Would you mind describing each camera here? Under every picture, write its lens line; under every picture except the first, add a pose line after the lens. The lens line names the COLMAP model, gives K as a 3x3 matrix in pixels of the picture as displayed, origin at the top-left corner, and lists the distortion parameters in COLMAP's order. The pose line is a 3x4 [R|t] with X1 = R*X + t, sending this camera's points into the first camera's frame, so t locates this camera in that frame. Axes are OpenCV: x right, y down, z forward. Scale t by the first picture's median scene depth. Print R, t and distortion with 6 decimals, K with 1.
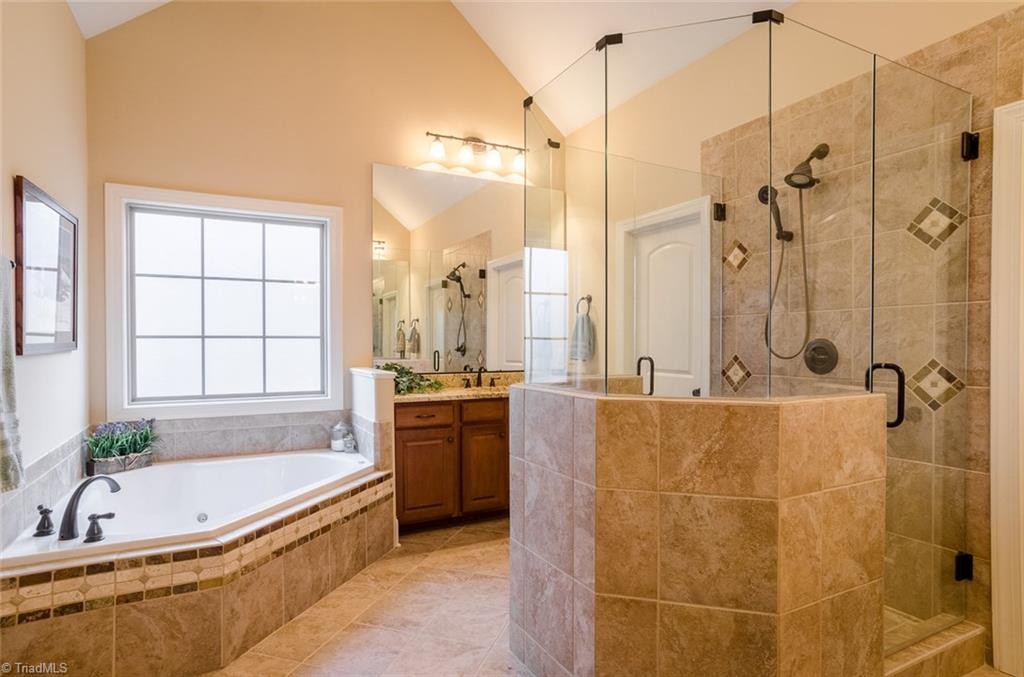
lens RADIAL K [[560.0, 0, 508.4], [0, 560.0, 350.9], [0, 0, 1]] dist [-0.045820, 0.038370]
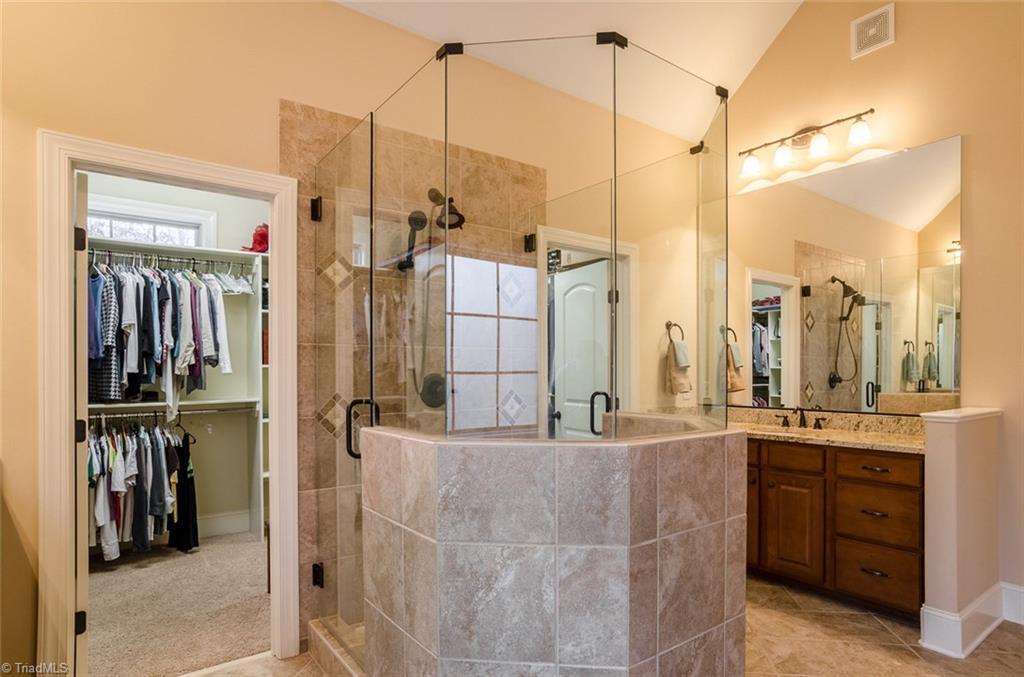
lens RADIAL K [[572.6, 0, 512.9], [0, 572.6, 379.5], [0, 0, 1]] dist [-0.045859, 0.040891]
pose [[-0.159555, -0.003499, 0.987183, -0.548091], [0.022871, 0.999712, 0.007240, -0.015431], [-0.986924, 0.023733, -0.159430, 1.071202]]
